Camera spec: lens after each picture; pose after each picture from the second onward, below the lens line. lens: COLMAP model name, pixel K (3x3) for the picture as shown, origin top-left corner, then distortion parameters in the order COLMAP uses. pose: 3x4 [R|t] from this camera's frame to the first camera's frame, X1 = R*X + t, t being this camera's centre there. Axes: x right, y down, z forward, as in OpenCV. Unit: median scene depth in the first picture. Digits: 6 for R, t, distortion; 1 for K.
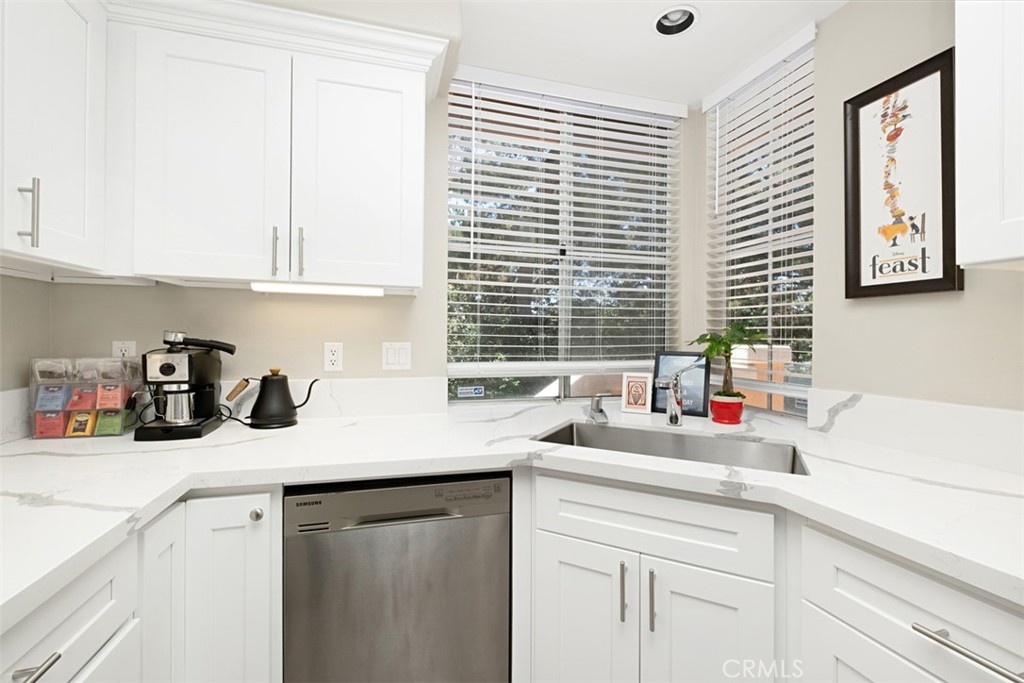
lens RADIAL K [[437.6, 0, 513.2], [0, 437.6, 336.5], [0, 0, 1]] dist [0.003156, -0.005904]
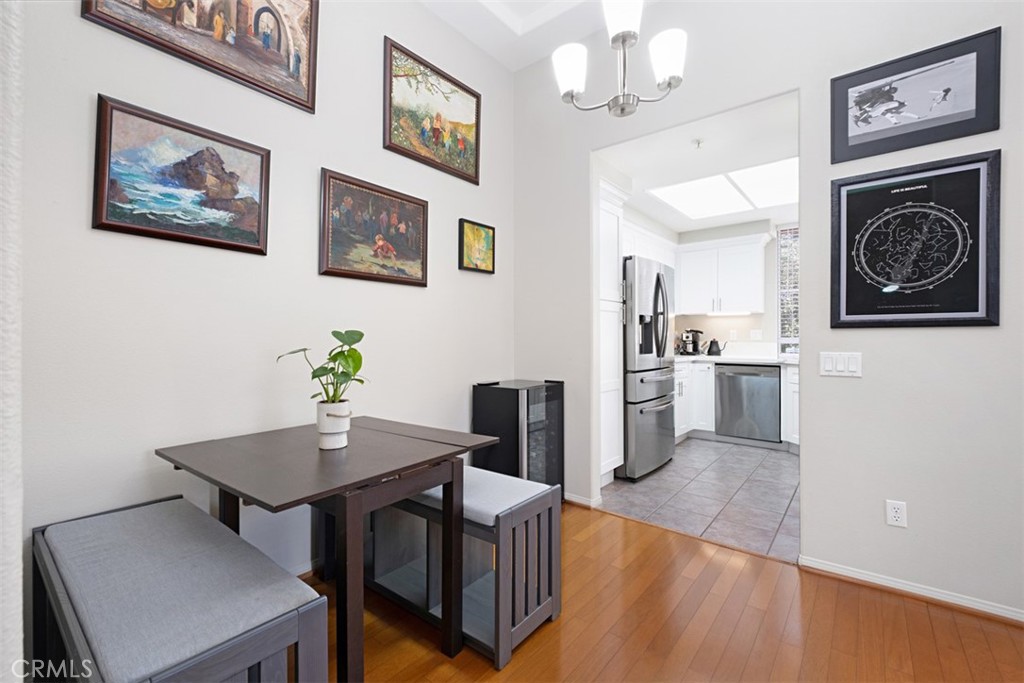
lens RADIAL K [[437.6, 0, 513.2], [0, 437.6, 336.5], [0, 0, 1]] dist [0.003156, -0.005904]
pose [[0.574906, -0.009352, -0.818166, 1.405598], [0.004690, 0.999956, -0.008134, 0.086294], [0.818206, 0.000839, 0.574925, -2.340567]]
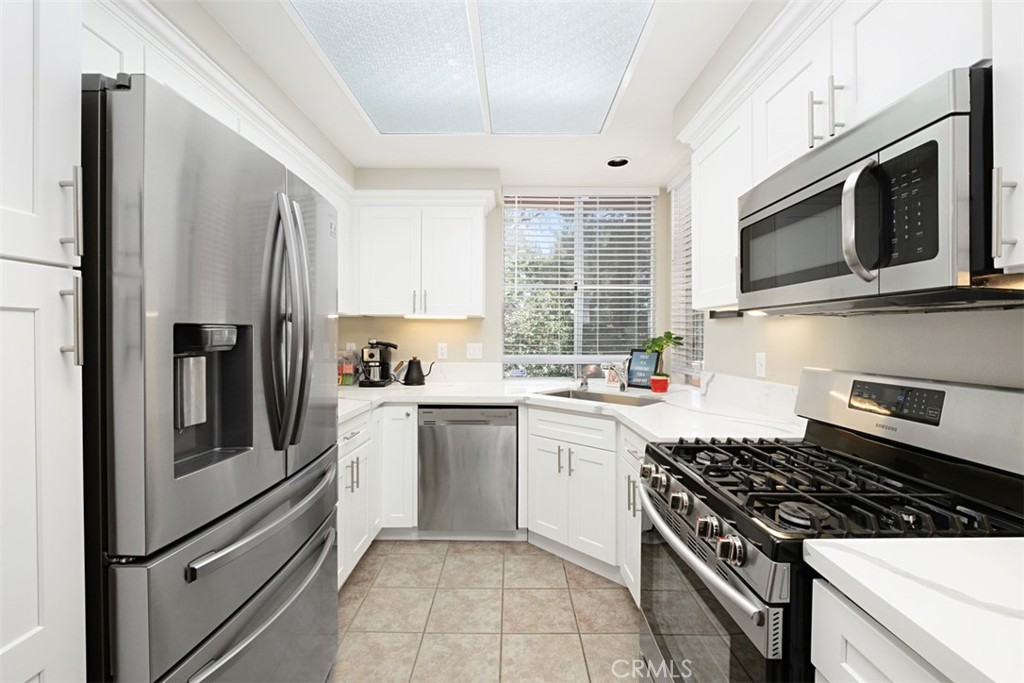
lens RADIAL K [[437.6, 0, 513.2], [0, 437.6, 336.5], [0, 0, 1]] dist [0.003156, -0.005904]
pose [[0.961386, -0.003529, -0.275183, 0.488318], [0.004736, 0.999982, 0.003721, -0.026265], [0.275164, -0.004881, 0.961385, -0.888118]]
